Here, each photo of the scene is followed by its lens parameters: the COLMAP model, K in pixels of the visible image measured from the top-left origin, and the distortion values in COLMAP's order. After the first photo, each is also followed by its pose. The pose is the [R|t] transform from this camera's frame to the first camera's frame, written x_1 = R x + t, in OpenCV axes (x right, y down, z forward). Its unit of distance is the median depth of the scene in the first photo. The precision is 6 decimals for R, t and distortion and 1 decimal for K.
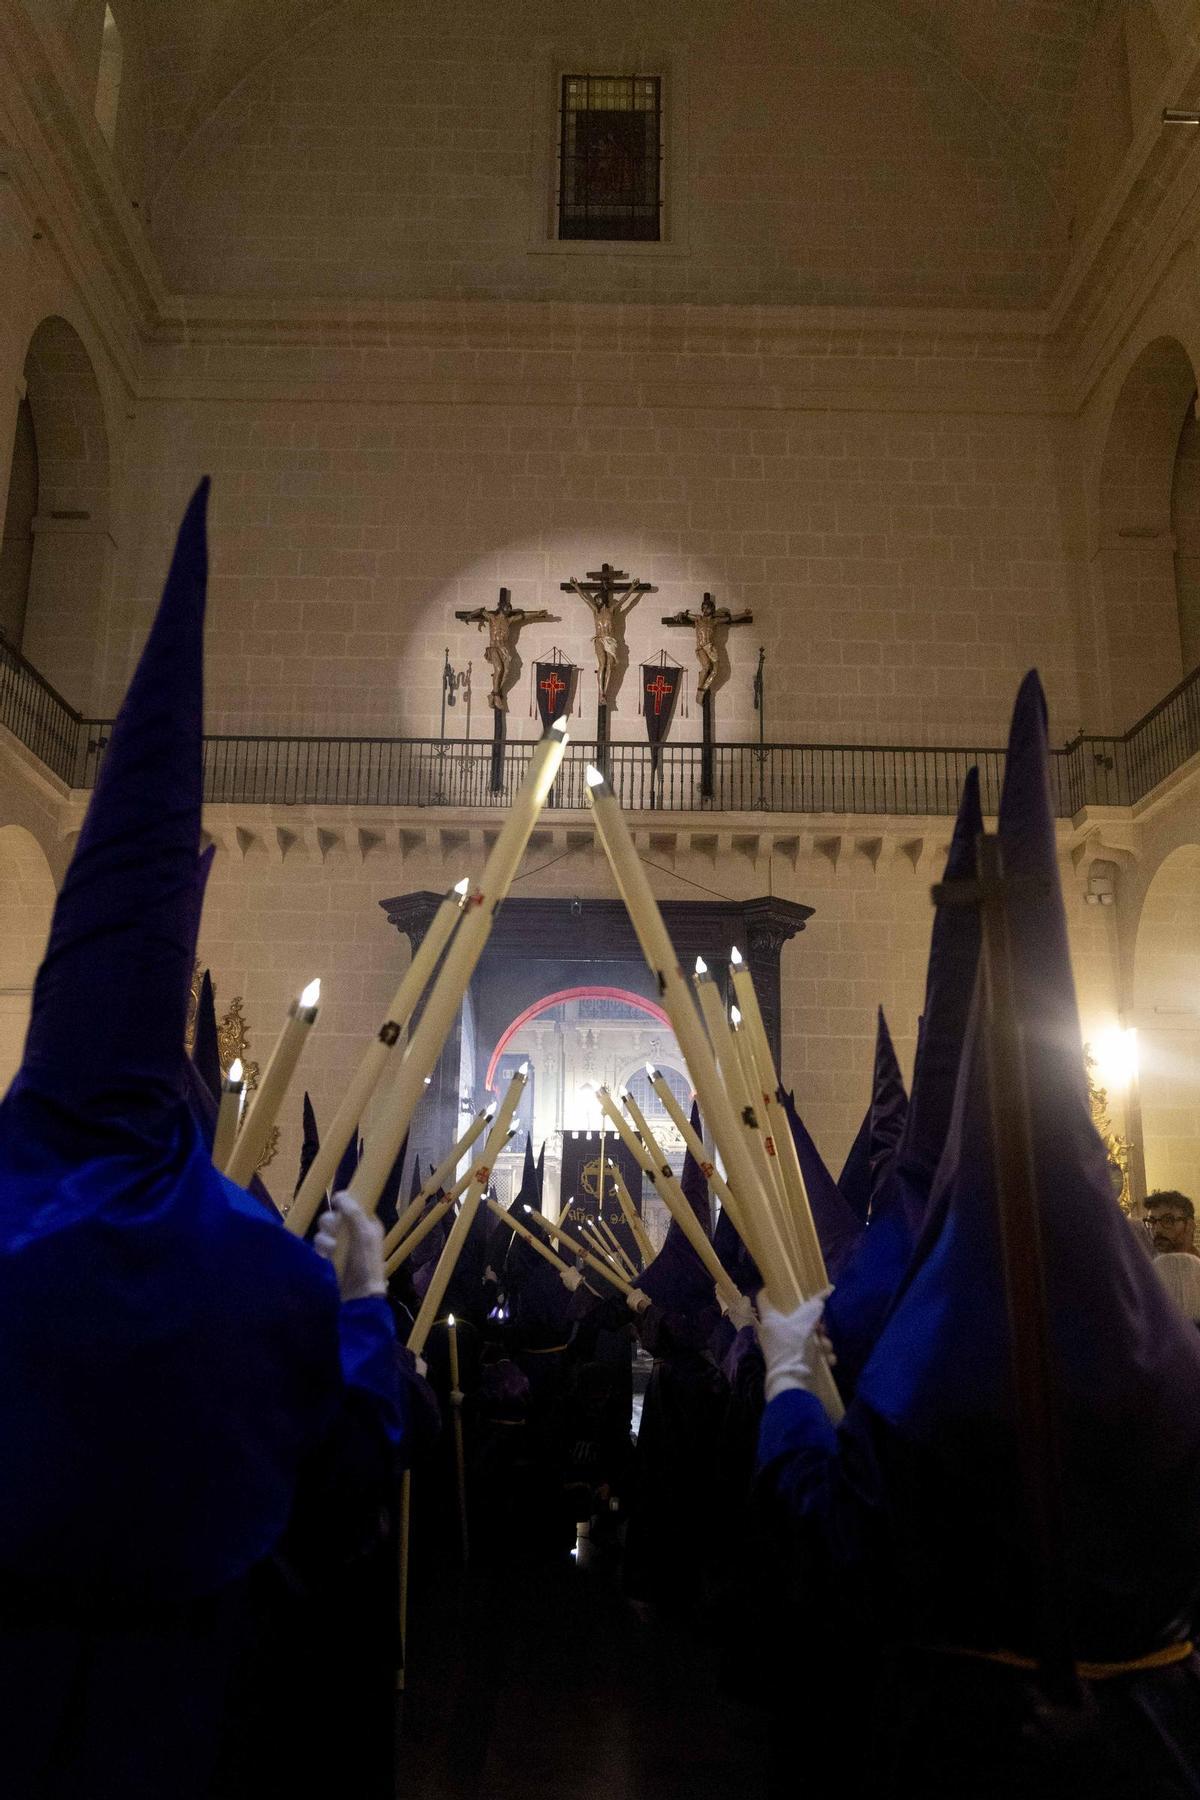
lens RADIAL K [[1585.1, 0, 598.7], [0, 1585.1, 901.7], [0, 0, 1]] dist [0.006377, -0.043807]
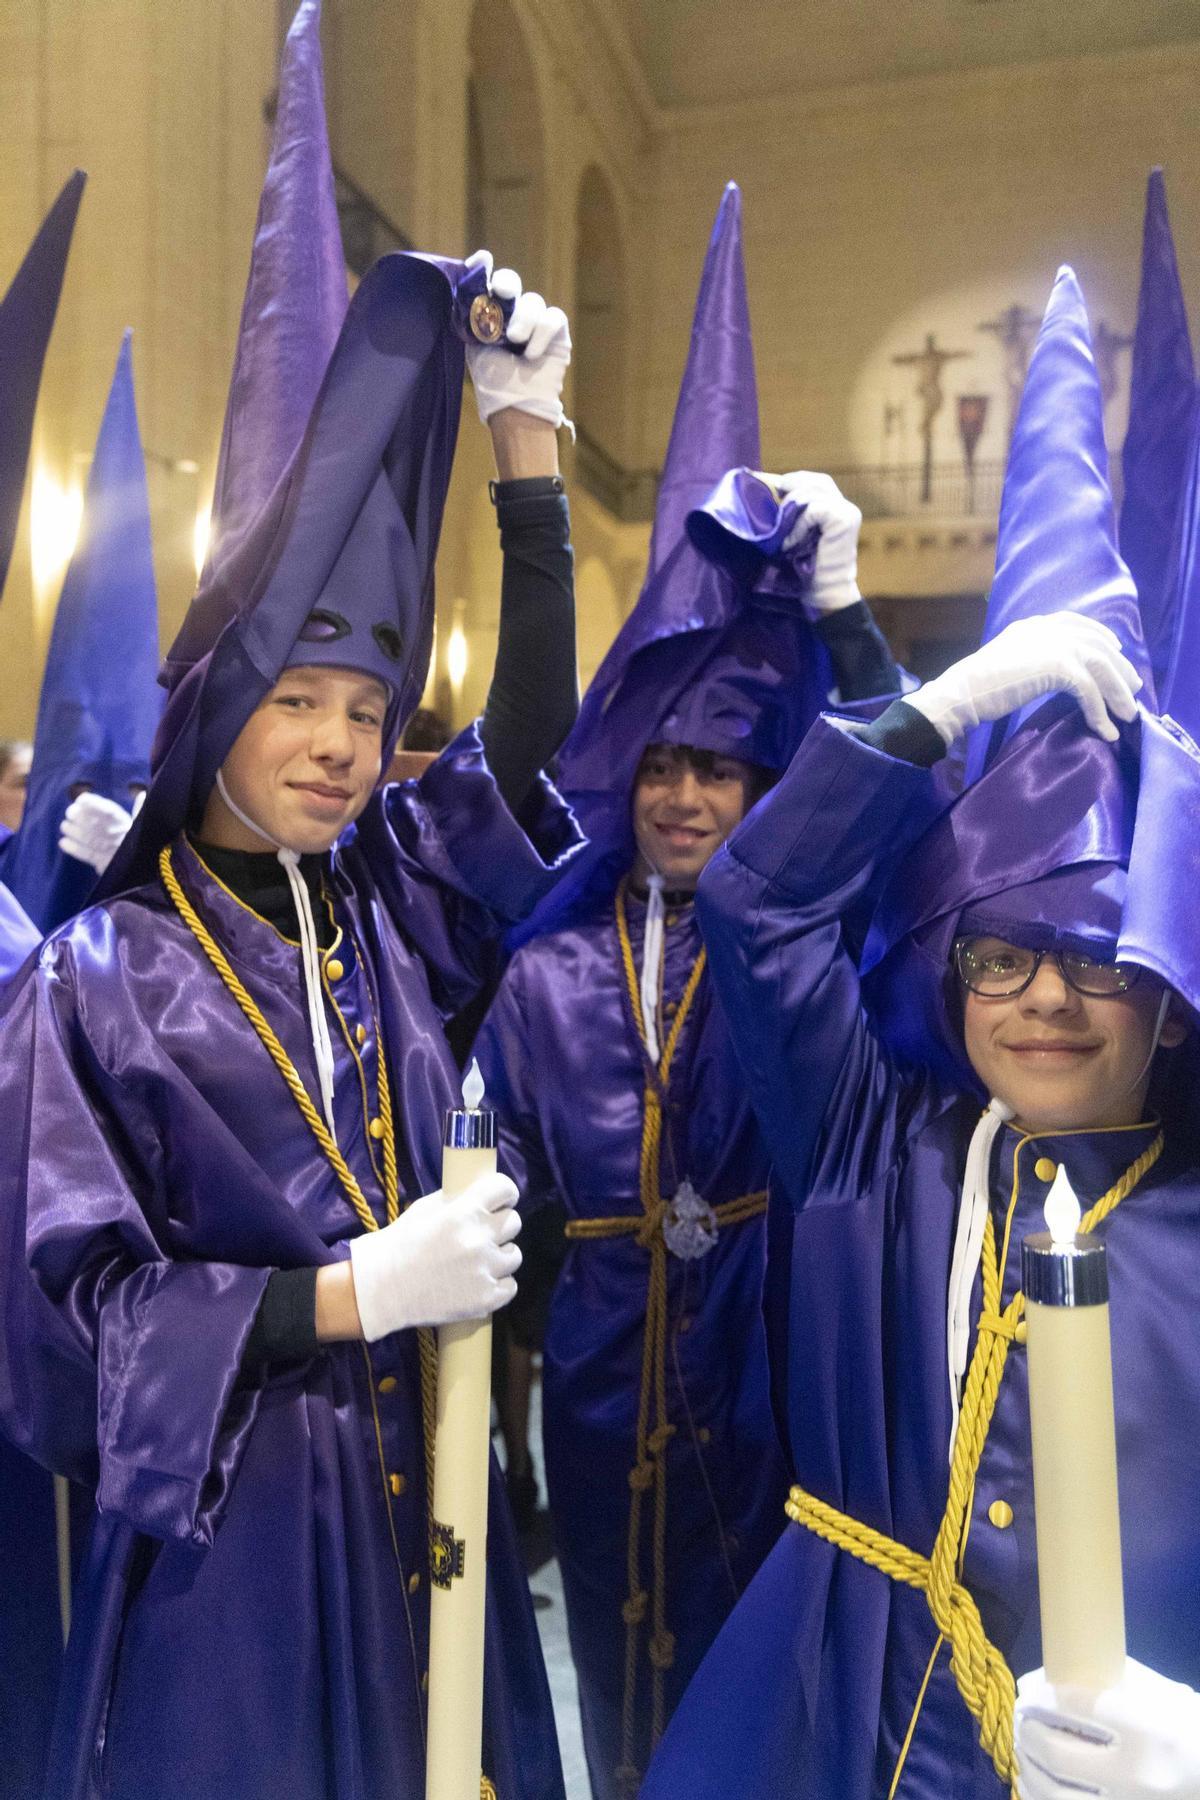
lens RADIAL K [[1582.1, 0, 592.8], [0, 1582.1, 897.9], [0, 0, 1]] dist [0.041191, -0.004644]
pose [[0.964126, -0.001247, -0.265443, 0.017963], [0.065804, 0.969898, 0.234453, -0.077029], [0.257160, -0.243510, 0.935185, -0.375523]]
